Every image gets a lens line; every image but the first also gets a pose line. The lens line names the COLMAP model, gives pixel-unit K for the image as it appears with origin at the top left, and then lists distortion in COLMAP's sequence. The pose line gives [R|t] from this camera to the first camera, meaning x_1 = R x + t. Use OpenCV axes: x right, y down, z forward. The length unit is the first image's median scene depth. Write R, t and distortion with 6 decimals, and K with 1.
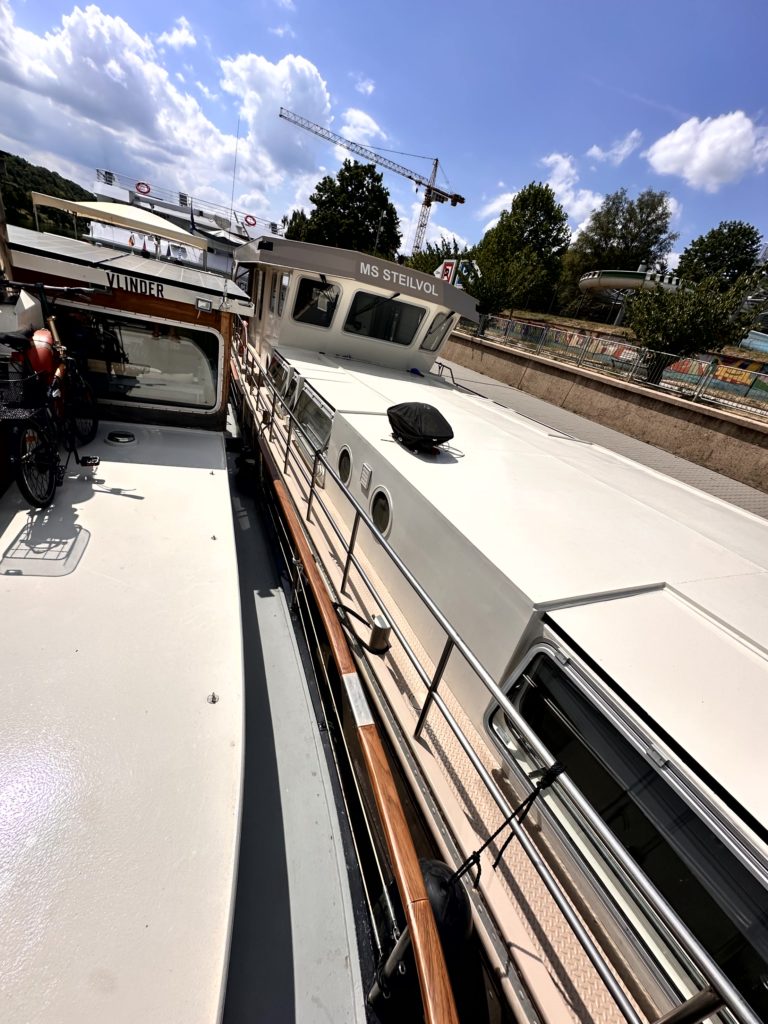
lens RADIAL K [[413.1, 0, 384.0], [0, 413.1, 512.0], [0, 0, 1]] dist [-0.000740, -0.000084]
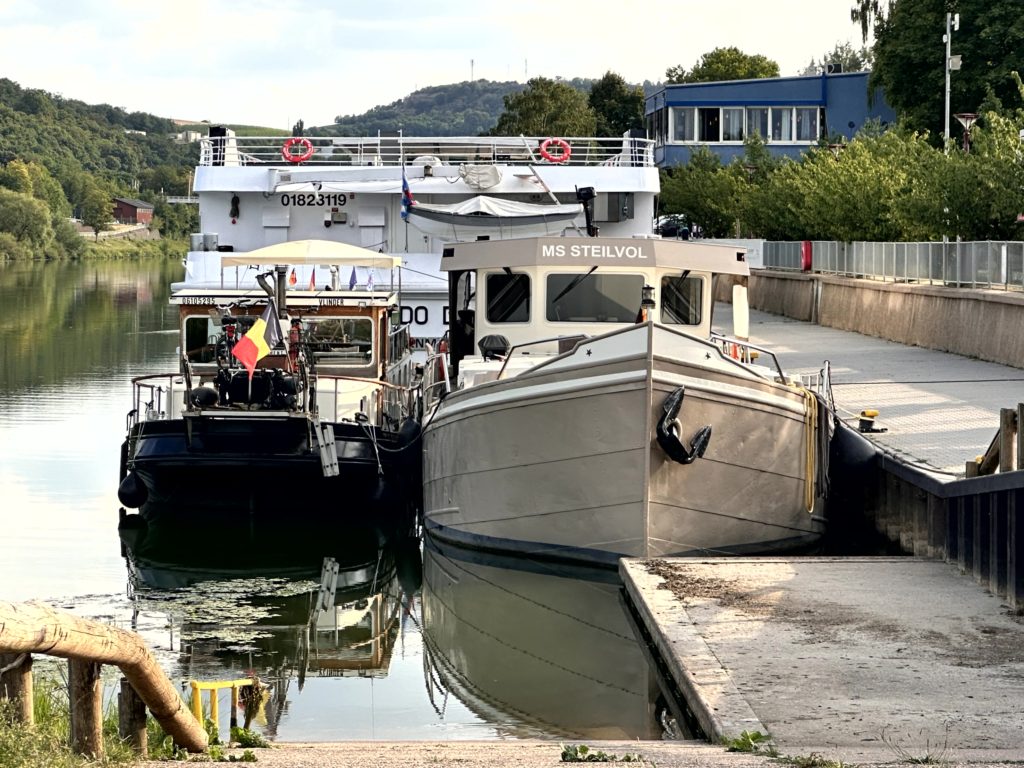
lens RADIAL K [[3402.1, 0, 512.0], [0, 3402.1, 384.0], [0, 0, 1]] dist [0.063838, 0.125879]
pose [[0.906143, -0.200206, -0.372588, 2.431713], [0.009605, 0.890396, -0.455085, 2.843746], [0.422862, 0.408794, 0.808749, -4.587899]]
